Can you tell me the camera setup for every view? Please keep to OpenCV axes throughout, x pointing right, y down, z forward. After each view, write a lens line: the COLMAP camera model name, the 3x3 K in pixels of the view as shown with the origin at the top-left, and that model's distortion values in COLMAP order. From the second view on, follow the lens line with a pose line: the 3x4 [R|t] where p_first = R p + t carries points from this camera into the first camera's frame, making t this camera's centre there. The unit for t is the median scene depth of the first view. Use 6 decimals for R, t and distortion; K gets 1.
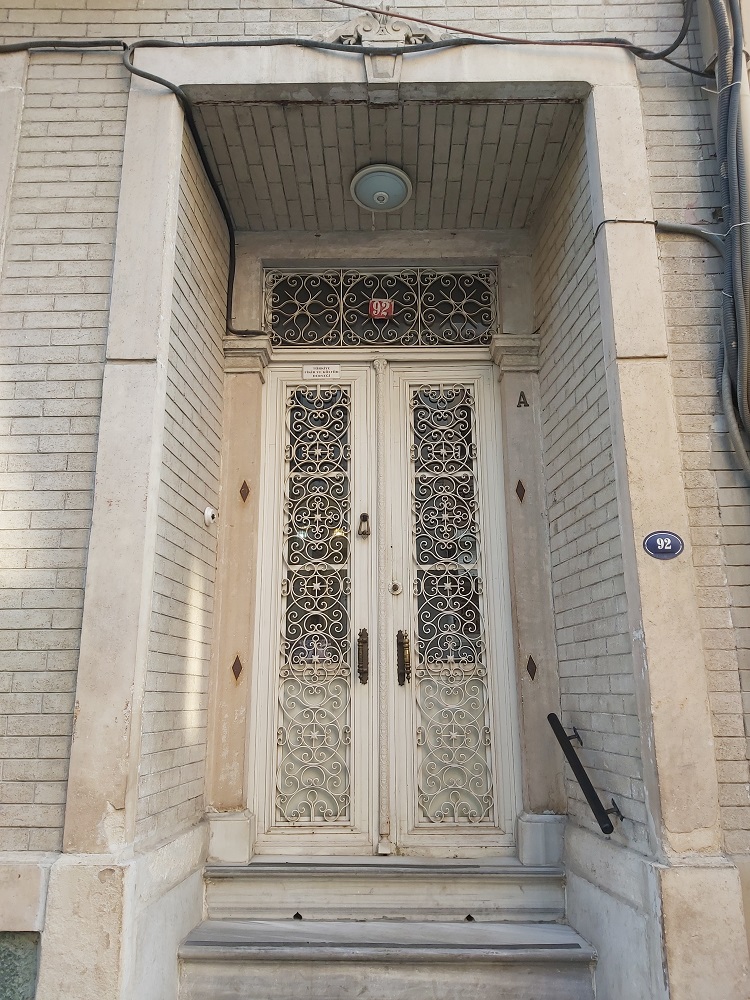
lens RADIAL K [[757.3, 0, 375.0], [0, 757.3, 500.0], [0, 0, 1]] dist [0.132546, -0.222717]
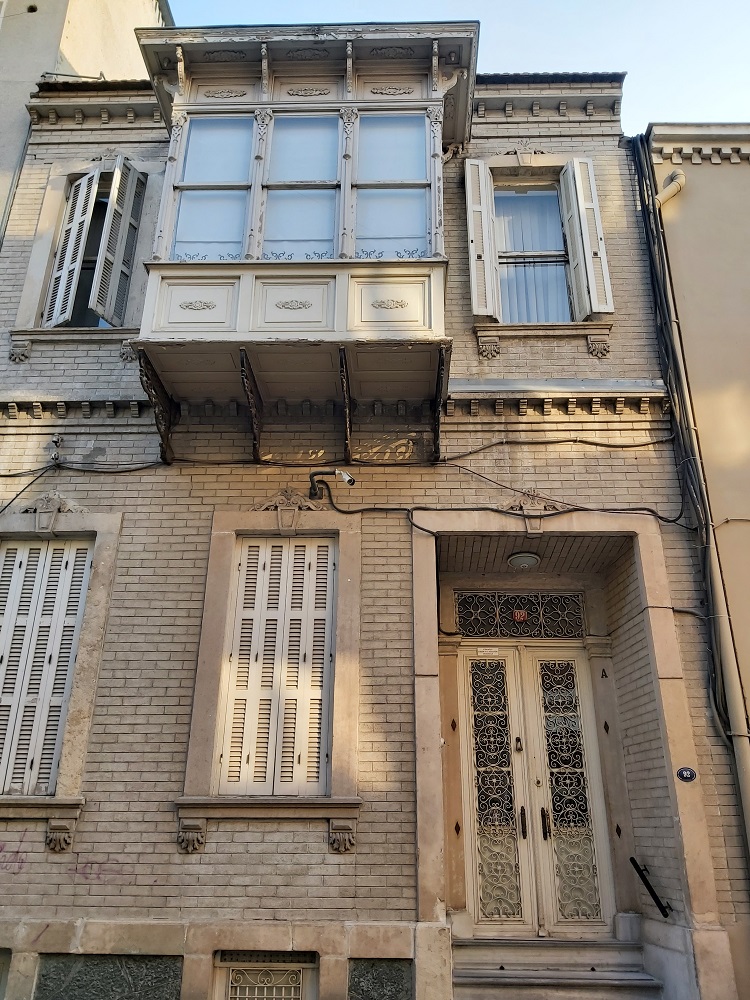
lens RADIAL K [[765.2, 0, 375.0], [0, 765.2, 500.0], [0, 0, 1]] dist [0.077749, -0.118487]
pose [[0.999881, 0.005027, -0.014594, -0.387737], [-0.007202, 0.988193, -0.153044, -0.301214], [0.013653, 0.153130, 0.988112, -1.053798]]
